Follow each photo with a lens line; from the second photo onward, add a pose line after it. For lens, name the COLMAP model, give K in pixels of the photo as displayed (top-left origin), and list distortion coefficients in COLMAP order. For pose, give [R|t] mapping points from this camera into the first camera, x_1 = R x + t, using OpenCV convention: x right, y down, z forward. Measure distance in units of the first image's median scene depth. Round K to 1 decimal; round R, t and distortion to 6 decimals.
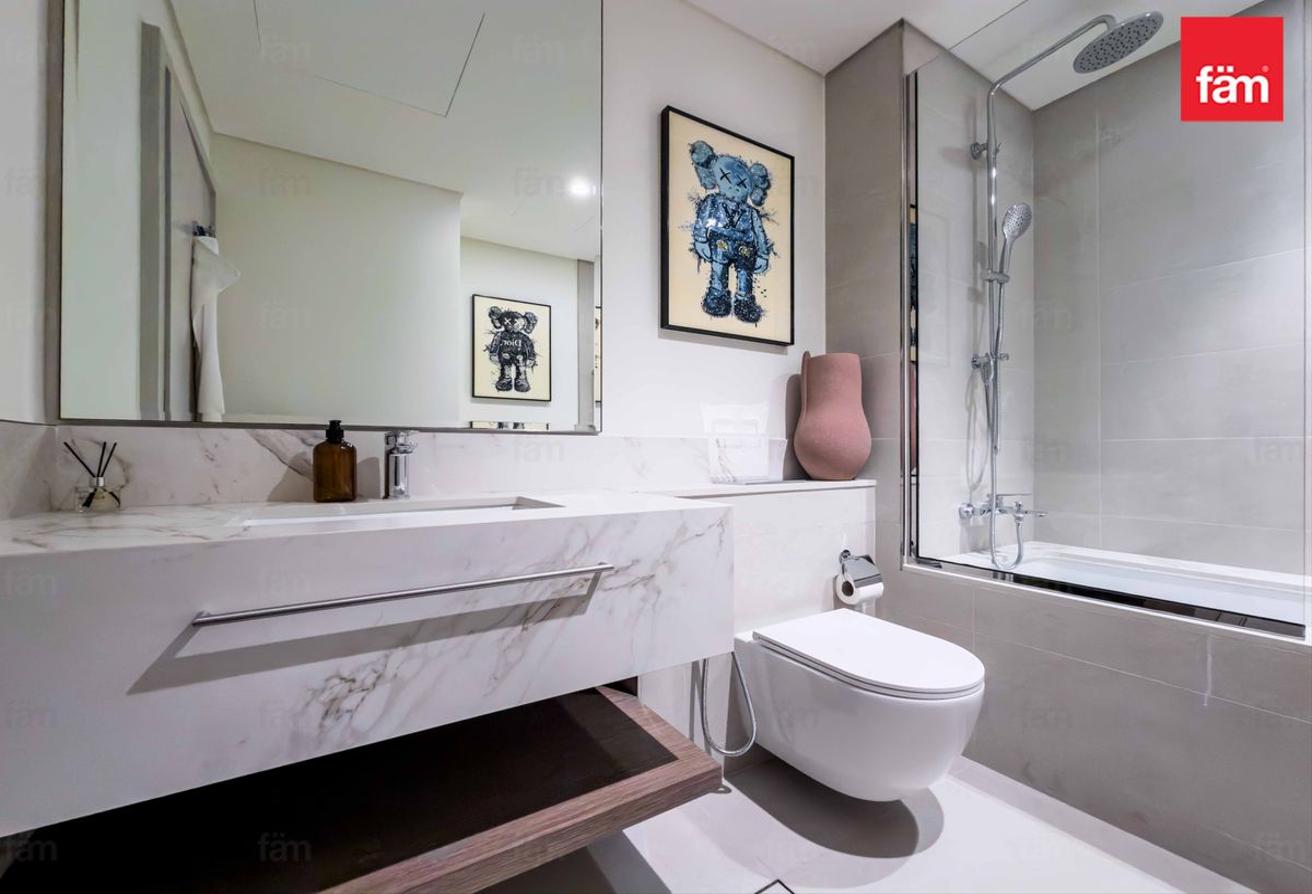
lens RADIAL K [[537.0, 0, 651.0], [0, 537.0, 450.0], [0, 0, 1]] dist [-0.003392, -0.000728]
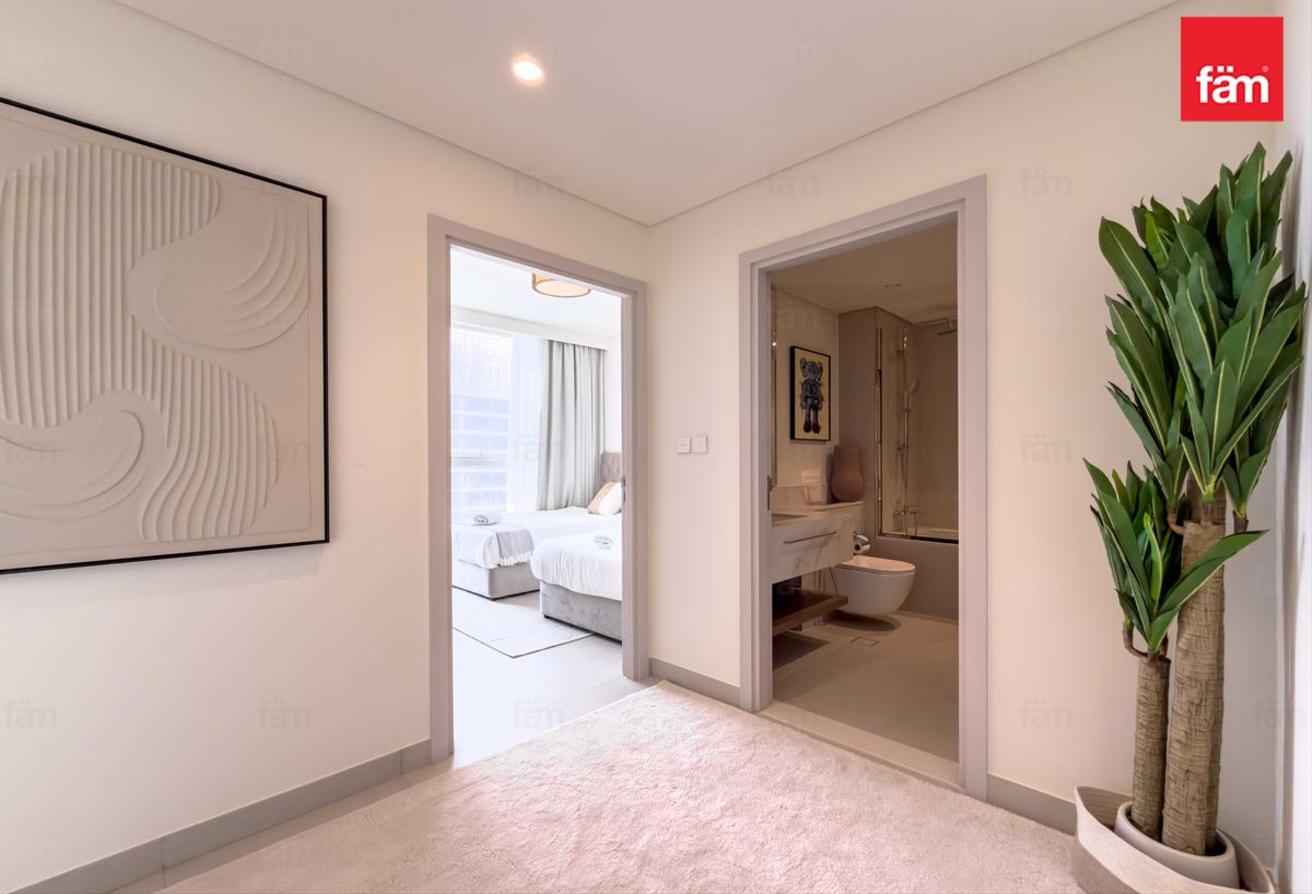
lens RADIAL K [[537.0, 0, 701.2], [0, 537.0, 462.1], [0, 0, 1]] dist [-0.003392, -0.000728]
pose [[0.954818, -0.002889, 0.297179, -0.958656], [0.001689, 0.999989, 0.004297, -0.126677], [-0.297188, -0.003601, 0.954812, -1.022957]]
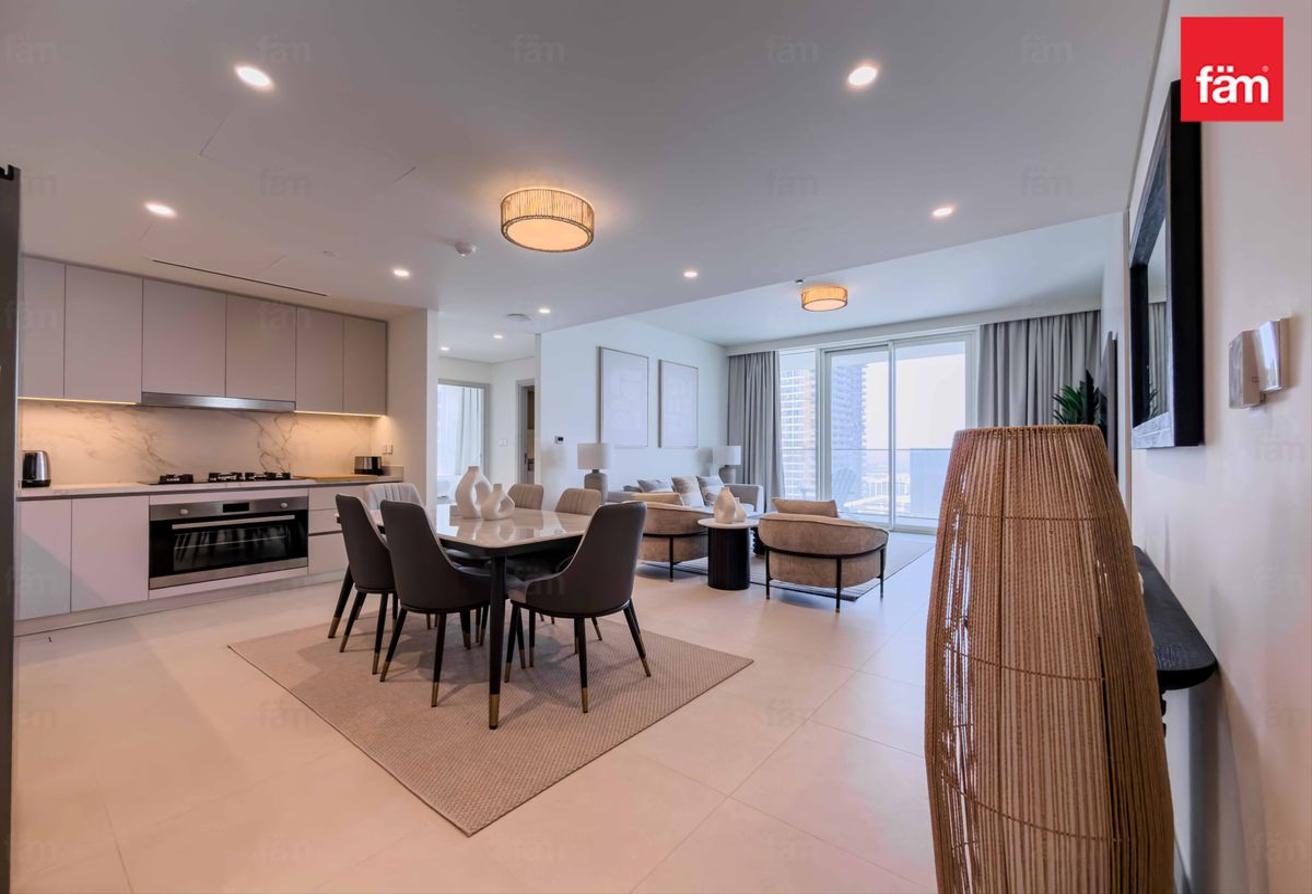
lens RADIAL K [[537.0, 0, 658.1], [0, 537.0, 441.4], [0, 0, 1]] dist [-0.003392, -0.000728]
pose [[0.940417, 0.011318, 0.339834, -0.832948], [-0.008012, 0.999906, -0.011127, -0.135426], [-0.339928, 0.007741, 0.940419, -4.101436]]
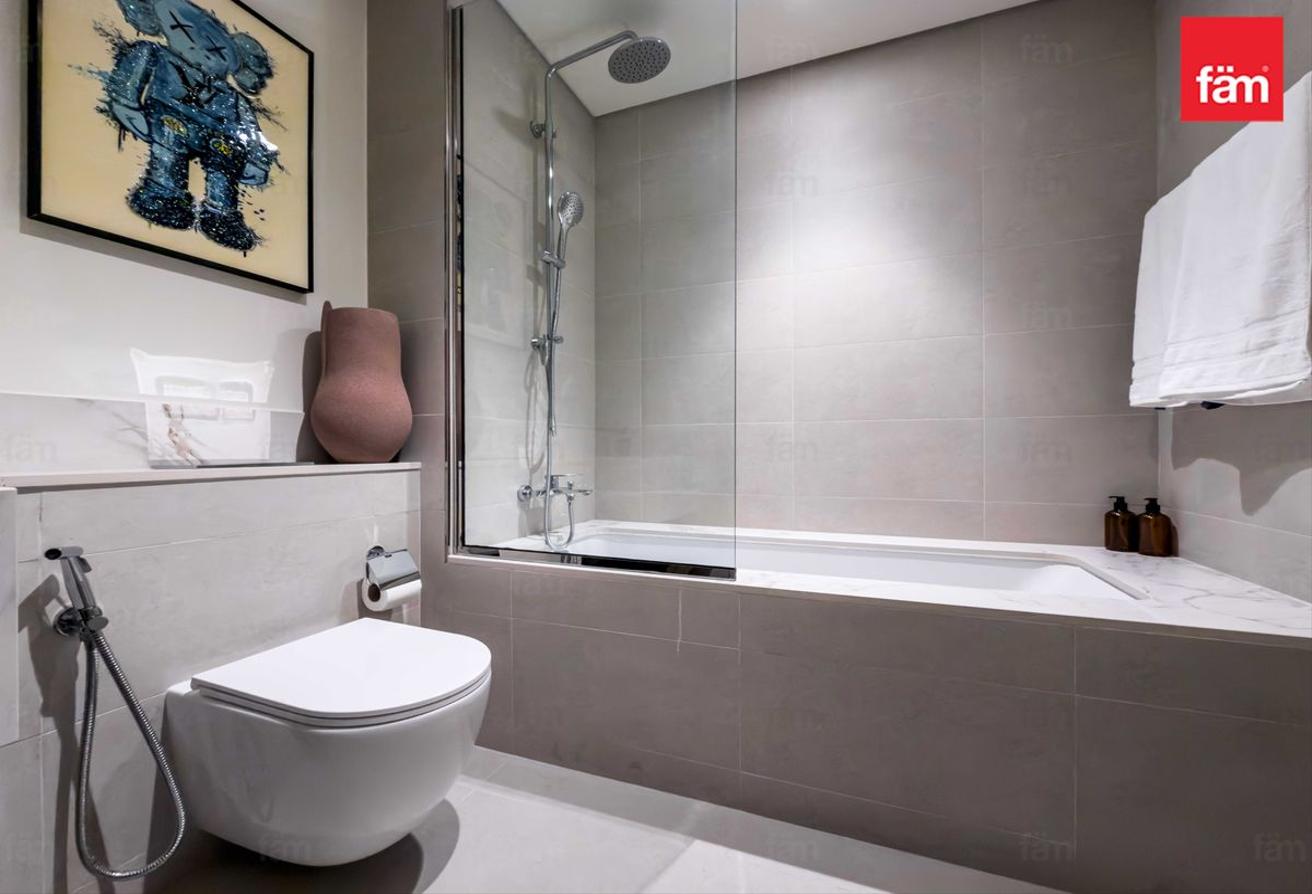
lens RADIAL K [[537.0, 0, 651.8], [0, 537.0, 452.2], [0, 0, 1]] dist [-0.003392, -0.000728]
pose [[0.810611, -0.003966, 0.585571, 0.219797], [0.001471, 0.999988, 0.004737, 0.036774], [-0.585583, -0.002979, 0.810607, 0.078274]]
